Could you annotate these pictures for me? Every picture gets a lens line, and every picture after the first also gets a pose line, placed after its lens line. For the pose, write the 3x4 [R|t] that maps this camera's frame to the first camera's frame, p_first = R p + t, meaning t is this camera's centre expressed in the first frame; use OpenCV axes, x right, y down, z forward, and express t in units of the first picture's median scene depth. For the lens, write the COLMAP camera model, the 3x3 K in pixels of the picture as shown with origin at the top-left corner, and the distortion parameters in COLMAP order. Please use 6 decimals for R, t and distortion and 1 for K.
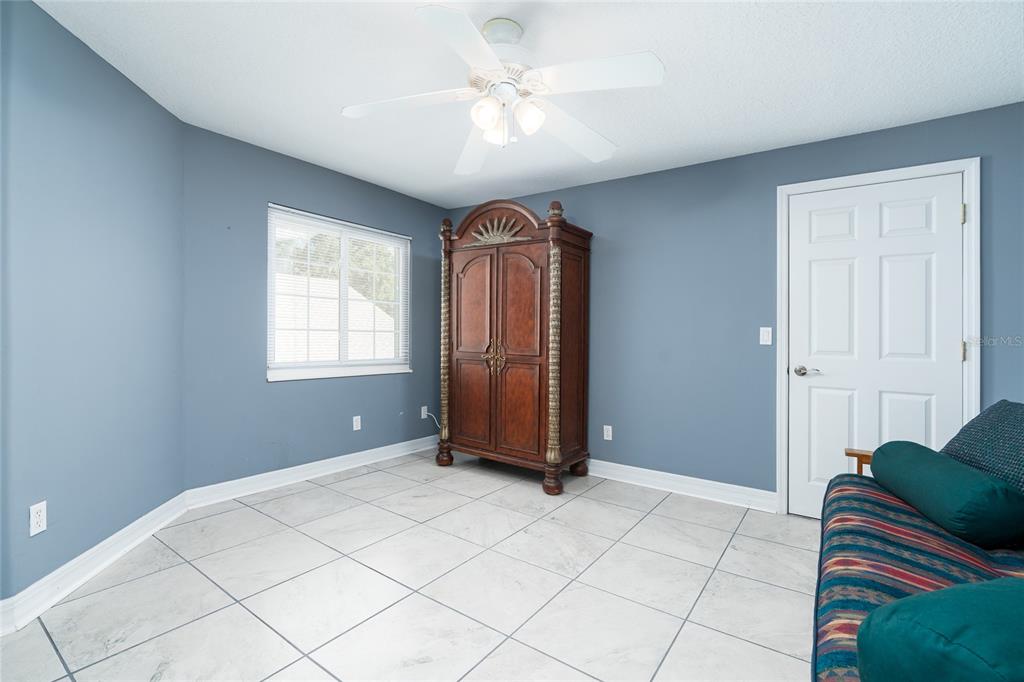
lens RADIAL K [[461.1, 0, 512.0], [0, 461.1, 341.0], [0, 0, 1]] dist [-0.002517, -0.000388]
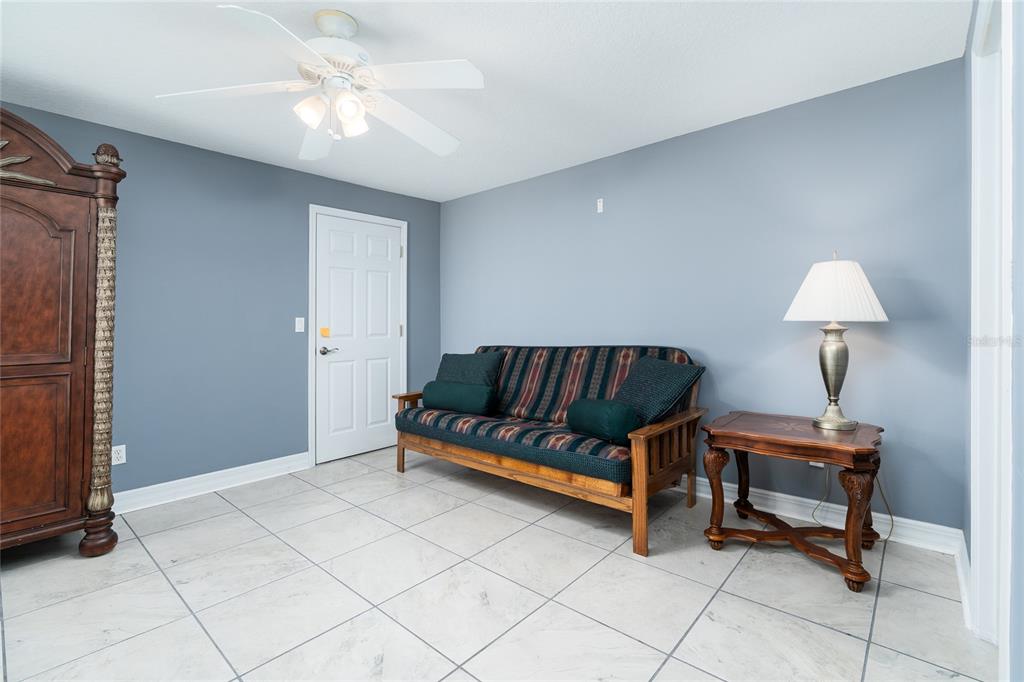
lens RADIAL K [[467.3, 0, 505.2], [0, 467.3, 338.7], [0, 0, 1]] dist [-0.001405, -0.000216]
pose [[0.125637, -0.051820, 0.990722, -0.586635], [0.029495, 0.998389, 0.048480, -0.017991], [-0.991638, 0.023130, 0.126963, 0.311004]]
